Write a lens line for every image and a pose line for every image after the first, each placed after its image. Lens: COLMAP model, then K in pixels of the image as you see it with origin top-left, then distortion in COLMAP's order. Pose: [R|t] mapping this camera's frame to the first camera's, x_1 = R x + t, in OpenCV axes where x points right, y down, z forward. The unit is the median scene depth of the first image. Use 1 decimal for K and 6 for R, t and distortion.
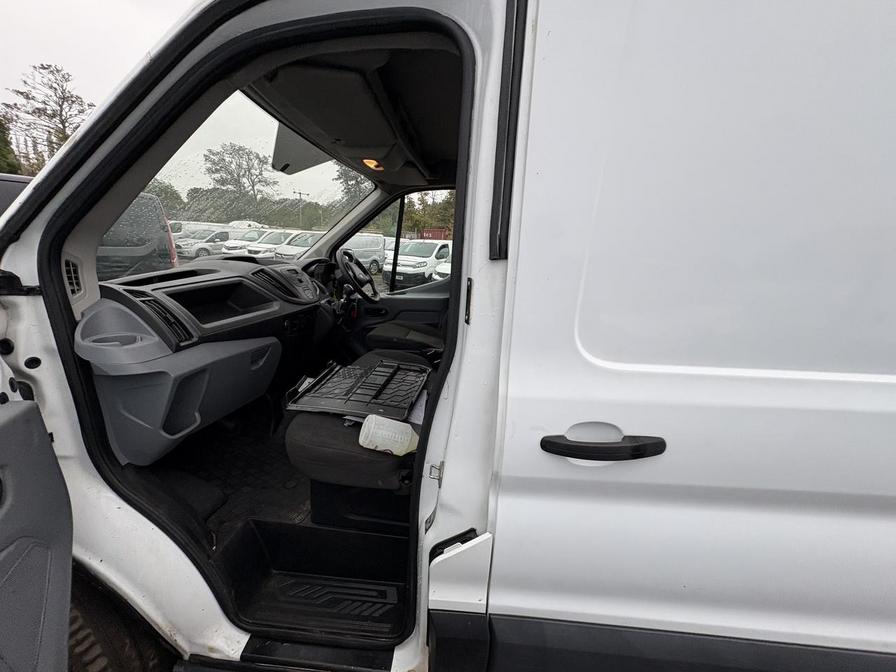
lens RADIAL K [[354.8, 0, 448.0], [0, 354.8, 336.0], [0, 0, 1]] dist [-0.002060, 0.000388]
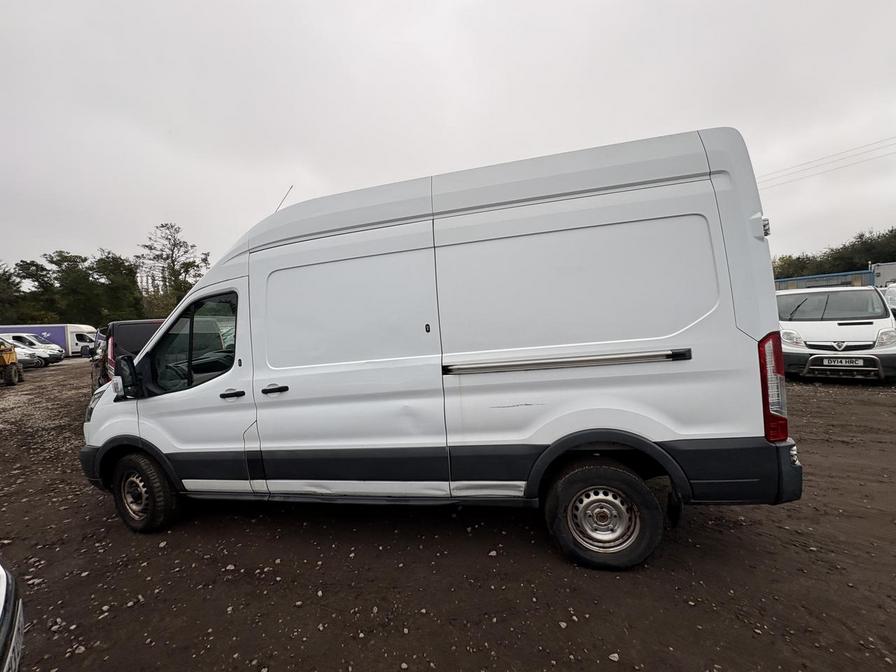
lens RADIAL K [[355.6, 0, 446.8], [0, 355.6, 340.6], [0, 0, 1]] dist [-0.001778, -0.000190]
pose [[0.982397, -0.116293, -0.146190, 1.000292], [0.087297, 0.977681, -0.191102, 0.238022], [0.165151, 0.174976, 0.970623, -0.865887]]
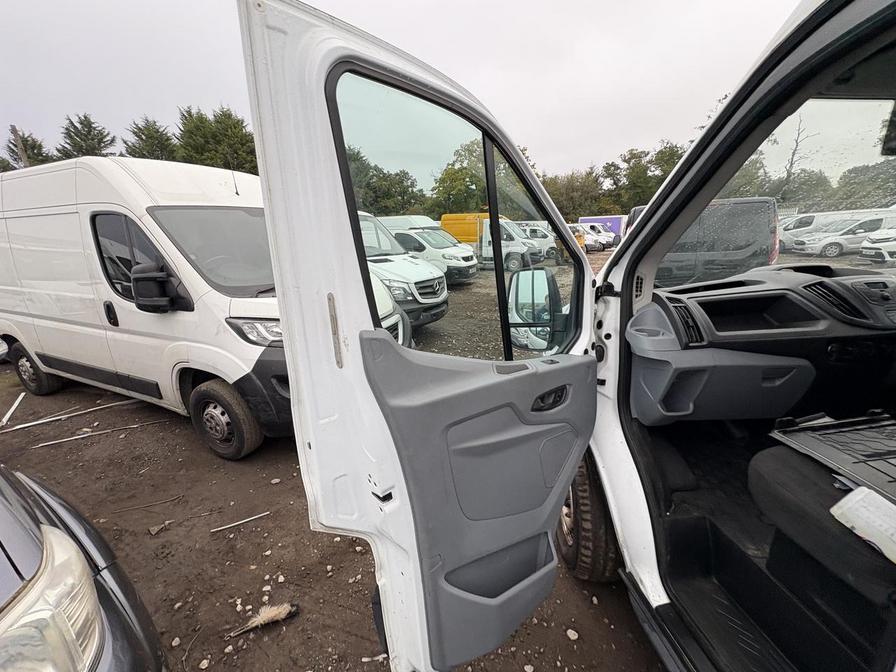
lens RADIAL K [[354.8, 0, 448.0], [0, 354.8, 336.0], [0, 0, 1]] dist [-0.002060, 0.000388]
pose [[0.155069, 0.185065, -0.970415, 0.152211], [-0.179480, 0.971227, 0.156540, -0.023453], [0.971463, 0.149895, 0.183823, -0.021451]]
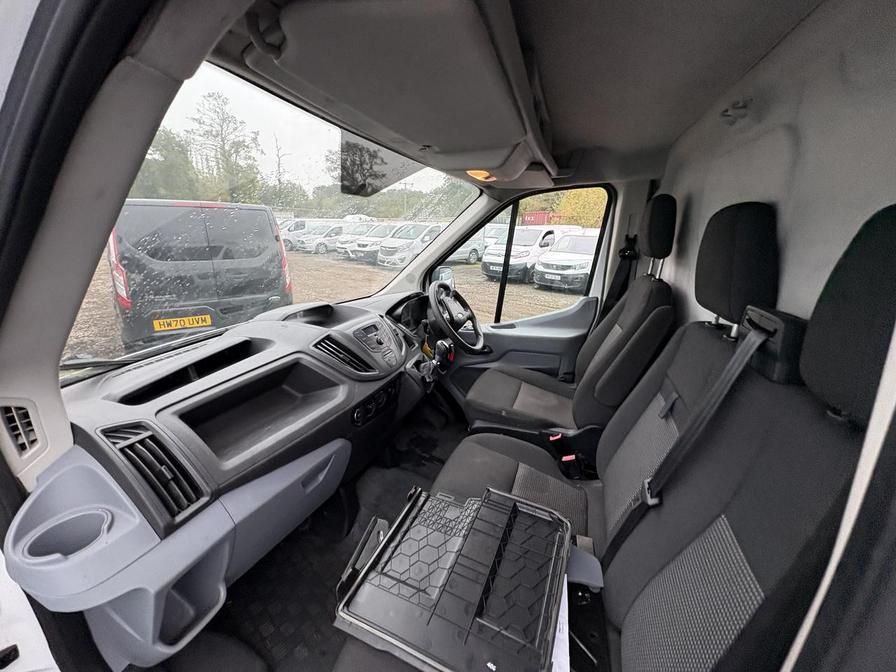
lens RADIAL K [[354.8, 0, 448.0], [0, 354.8, 336.0], [0, 0, 1]] dist [-0.002060, 0.000388]
pose [[0.963292, 0.032393, -0.266493, -0.069090], [-0.020396, 0.998655, 0.047661, -0.172292], [0.267679, -0.040476, 0.962658, 0.273595]]
